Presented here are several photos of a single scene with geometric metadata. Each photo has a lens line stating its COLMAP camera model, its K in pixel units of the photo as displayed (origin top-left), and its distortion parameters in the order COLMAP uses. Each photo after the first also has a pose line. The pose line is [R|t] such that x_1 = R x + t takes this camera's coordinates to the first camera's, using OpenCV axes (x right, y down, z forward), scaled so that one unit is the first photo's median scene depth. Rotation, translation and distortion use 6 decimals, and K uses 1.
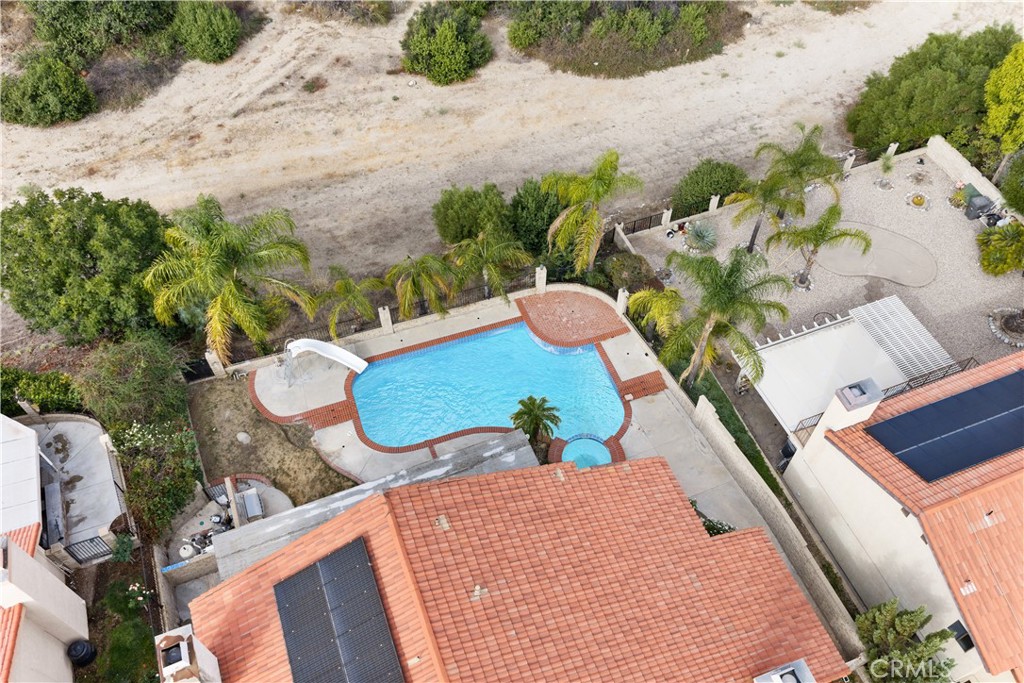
lens RADIAL K [[833.9, 0, 512.0], [0, 833.9, 341.5], [0, 0, 1]] dist [0.058355, -0.090560]
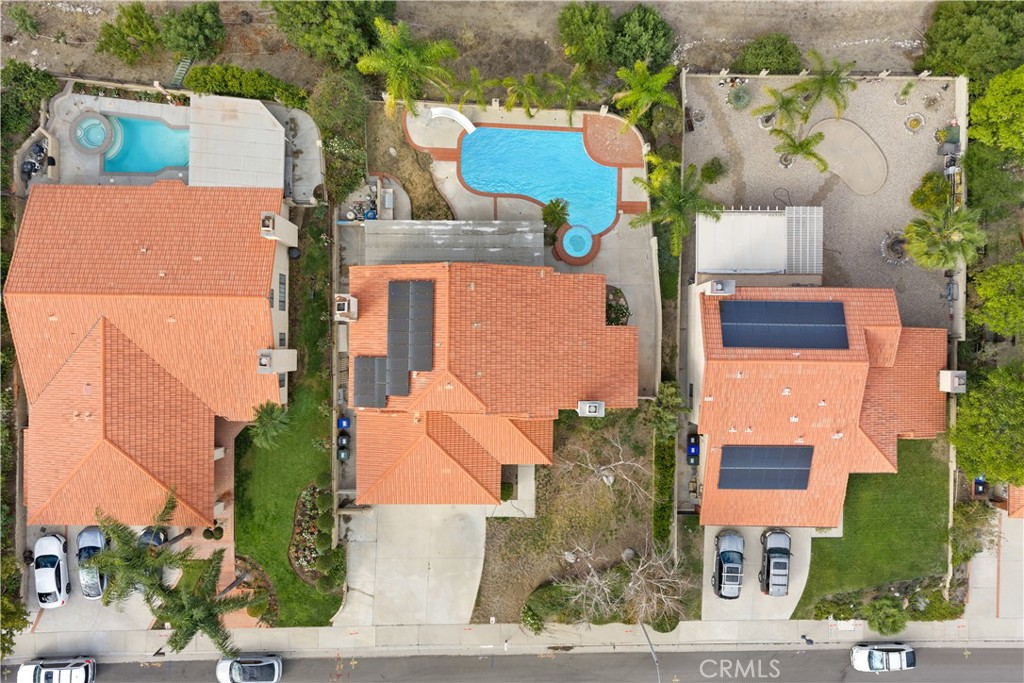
lens RADIAL K [[833.9, 0, 512.0], [0, 833.9, 341.5], [0, 0, 1]] dist [0.058355, -0.090560]
pose [[0.927619, 0.373499, -0.004593, 0.051233], [-0.302532, 0.758464, 0.577241, -0.669673], [0.219082, -0.534070, 0.816561, -0.539586]]
